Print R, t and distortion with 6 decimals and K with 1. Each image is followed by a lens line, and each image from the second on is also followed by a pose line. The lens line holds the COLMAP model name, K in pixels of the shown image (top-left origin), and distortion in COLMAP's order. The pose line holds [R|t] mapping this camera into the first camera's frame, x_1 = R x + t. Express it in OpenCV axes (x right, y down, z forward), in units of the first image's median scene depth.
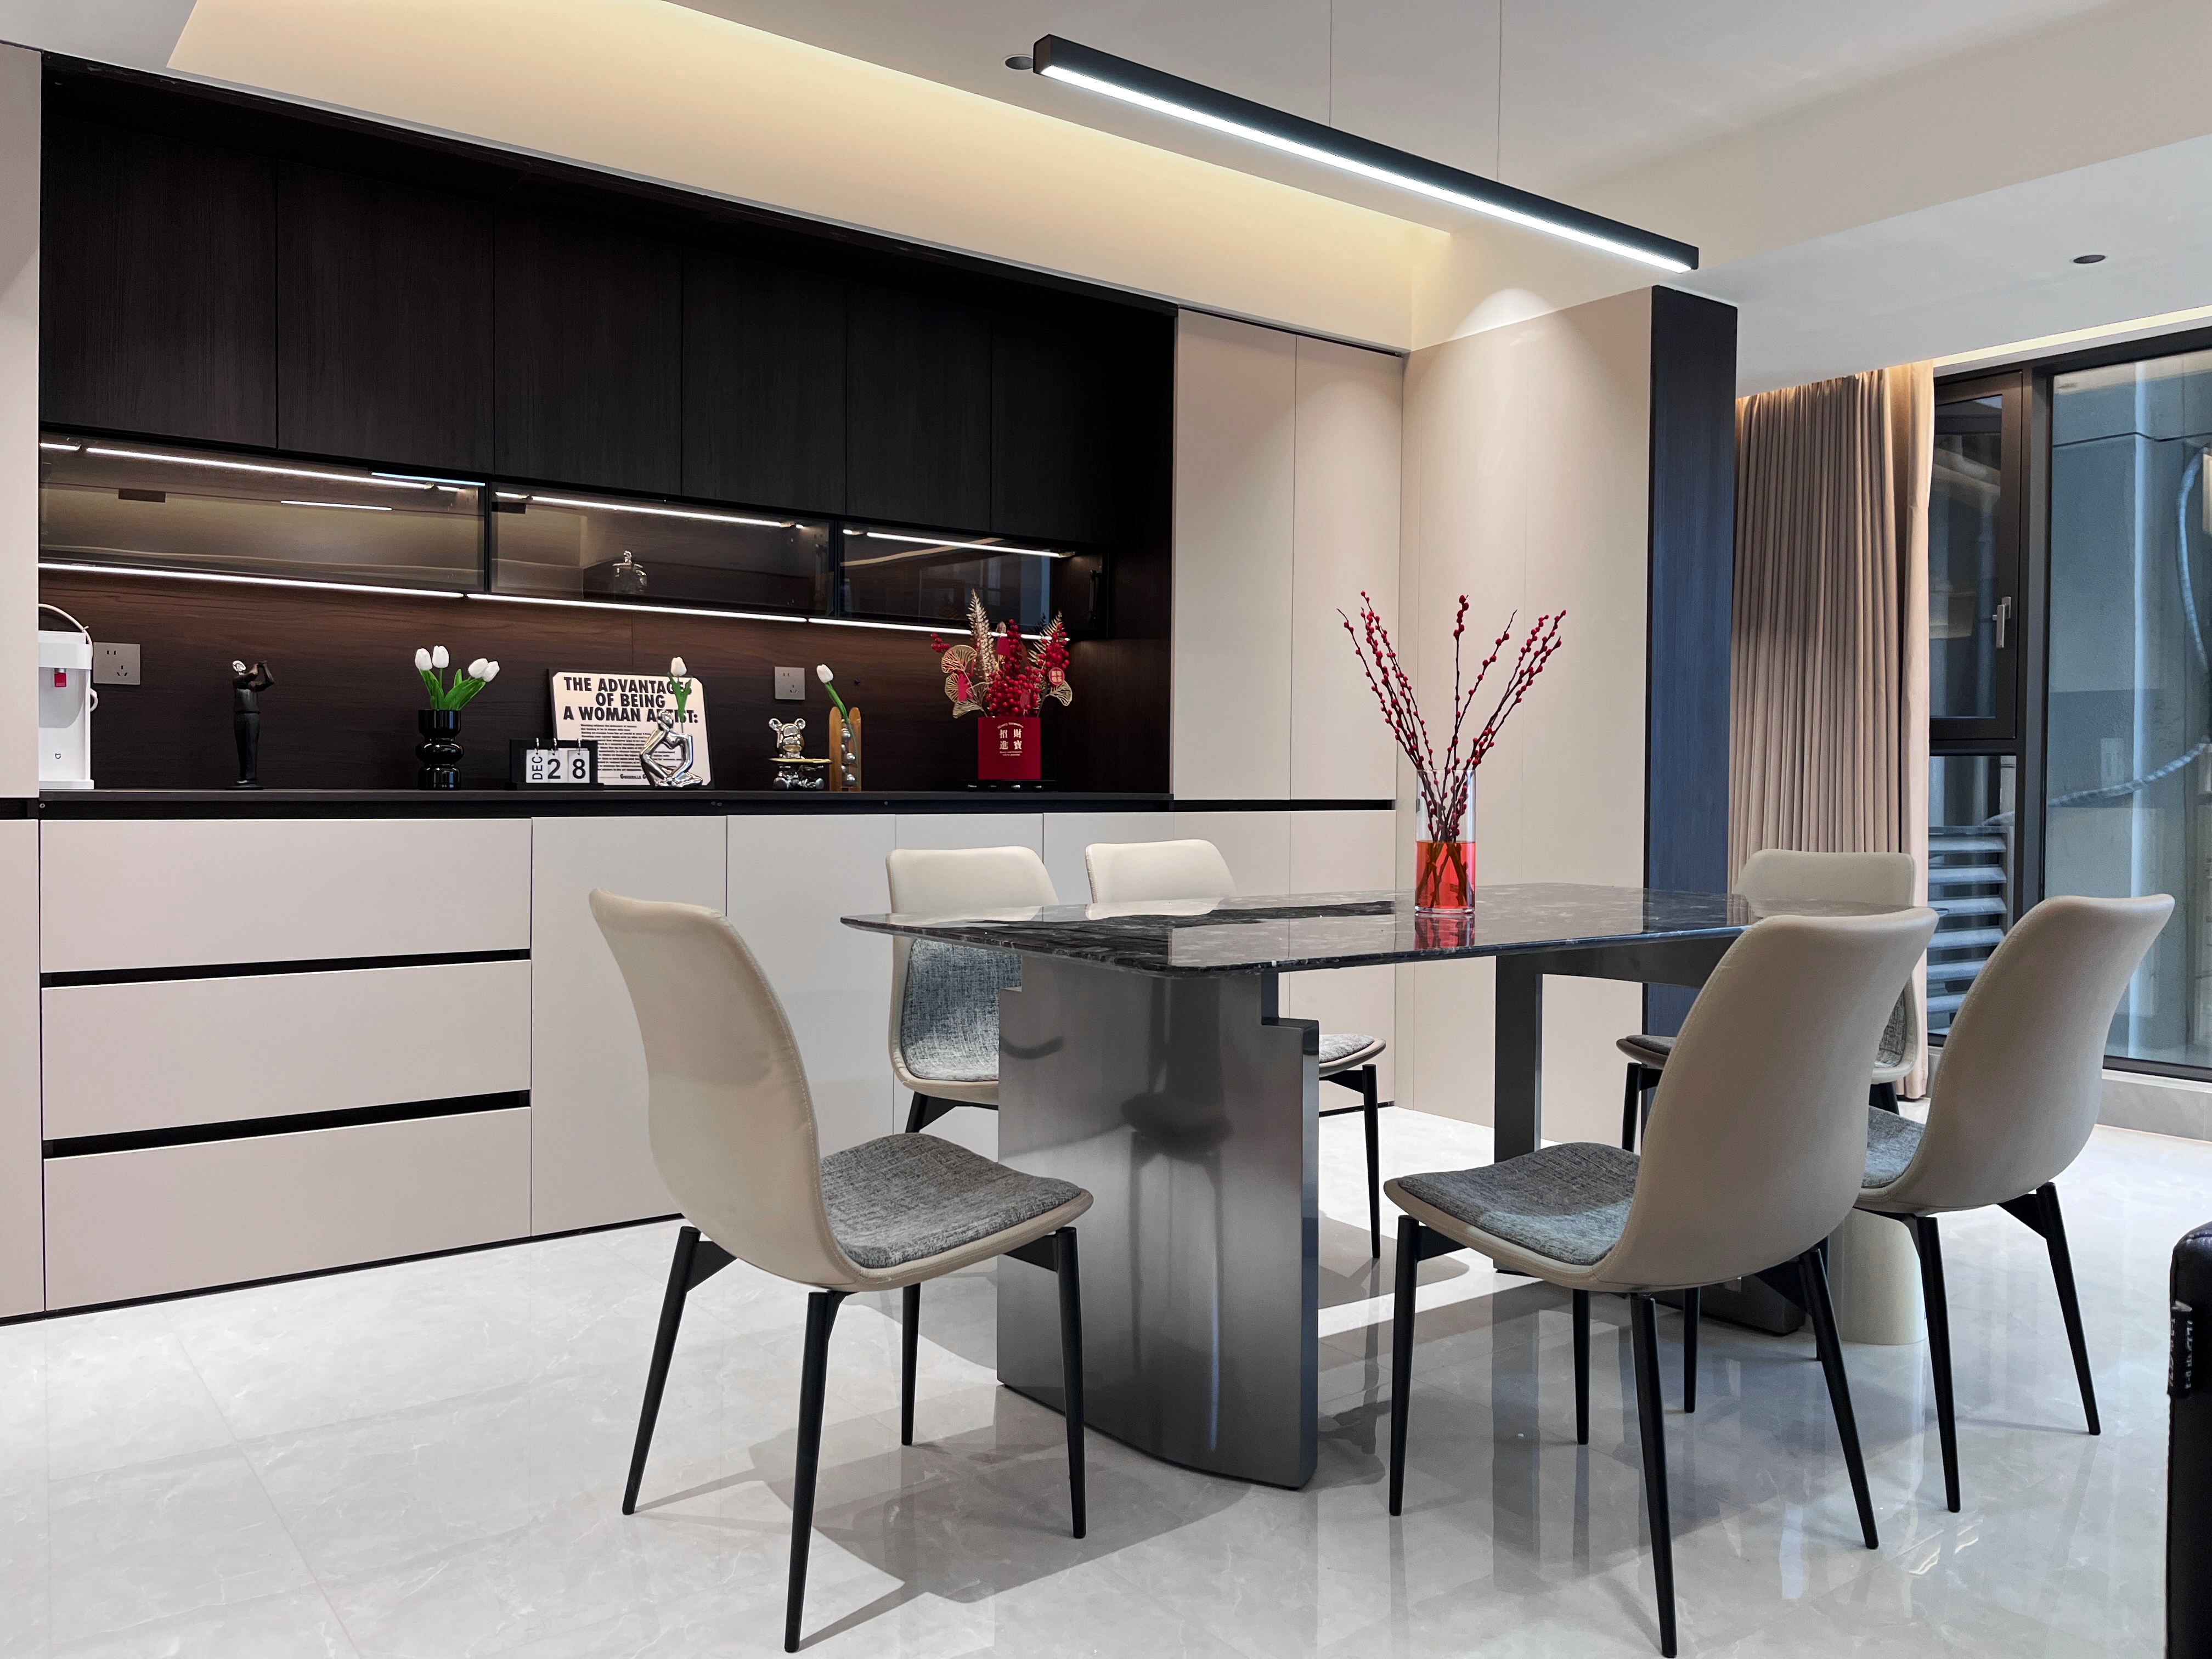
lens RADIAL K [[1647.5, 0, 1106.0], [0, 1647.5, 829.5], [0, 0, 1]] dist [0.089062, -0.131238]
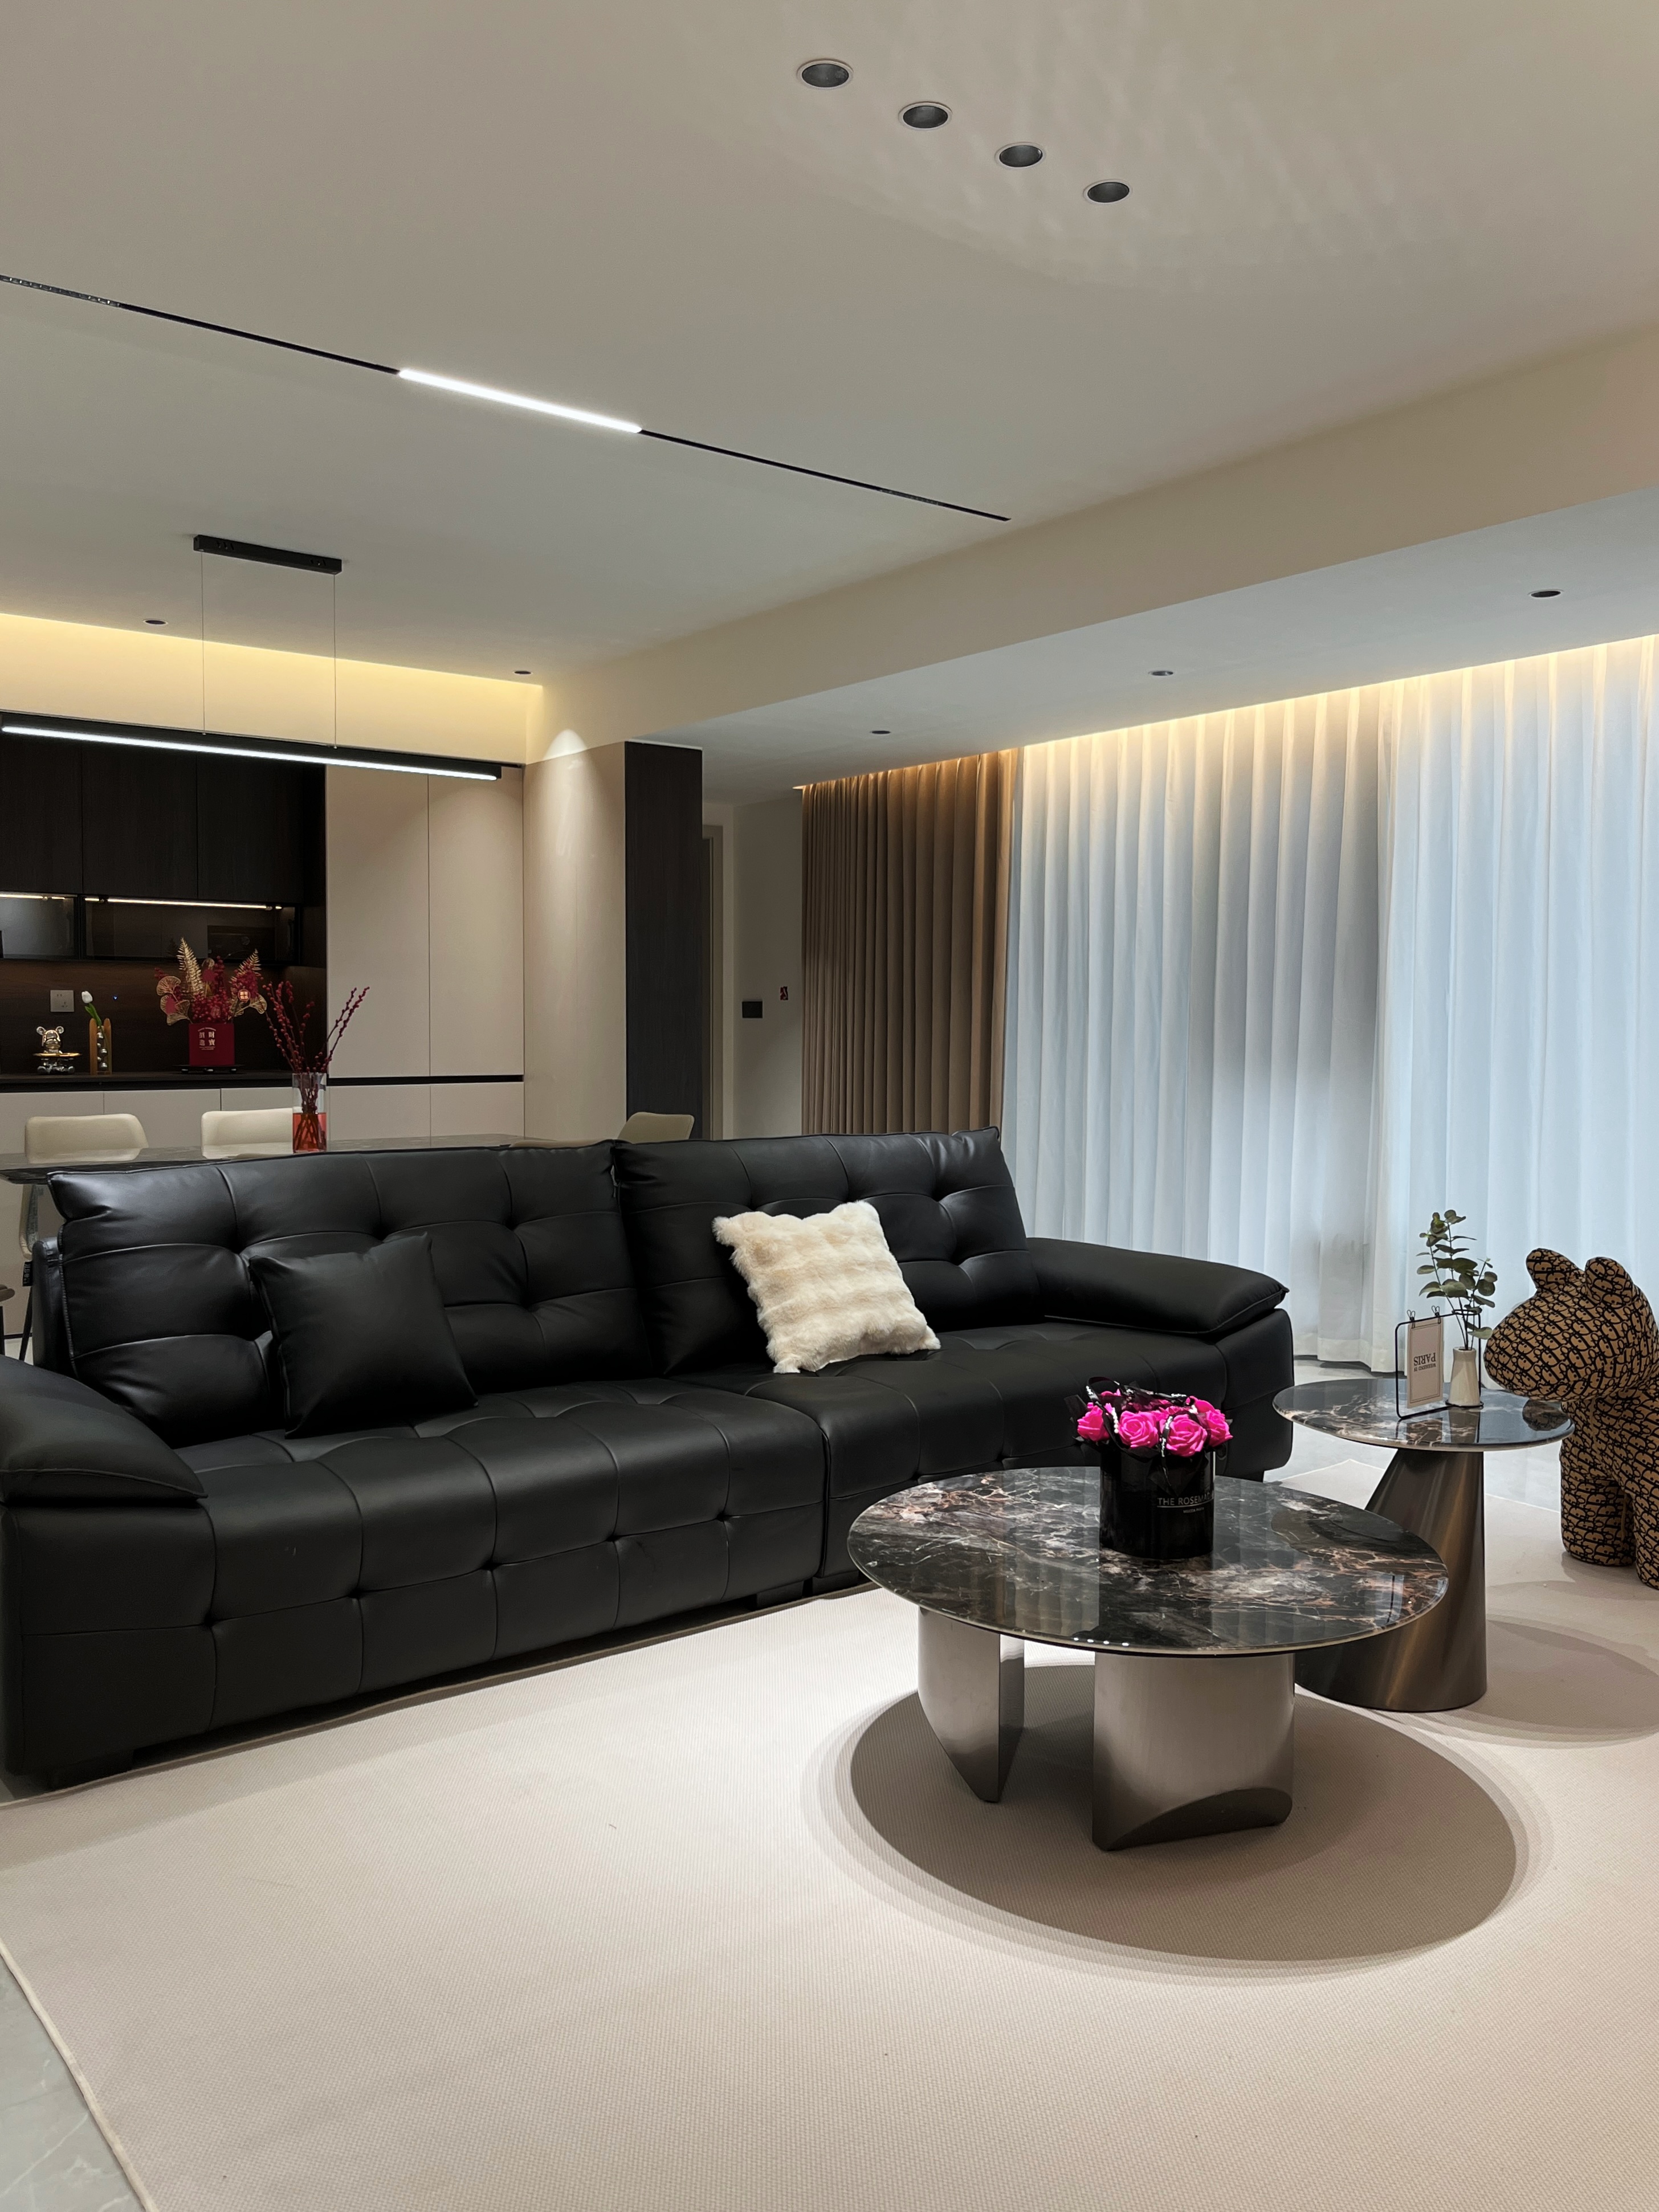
lens RADIAL K [[1733.7, 0, 829.5], [0, 1733.7, 1106.0], [0, 0, 1]] dist [0.079447, -0.174265]
pose [[0.999982, -0.001377, 0.005915, 0.529136], [0.001240, 0.999734, 0.023050, -0.030846], [-0.005945, -0.023042, 0.999717, -0.631483]]
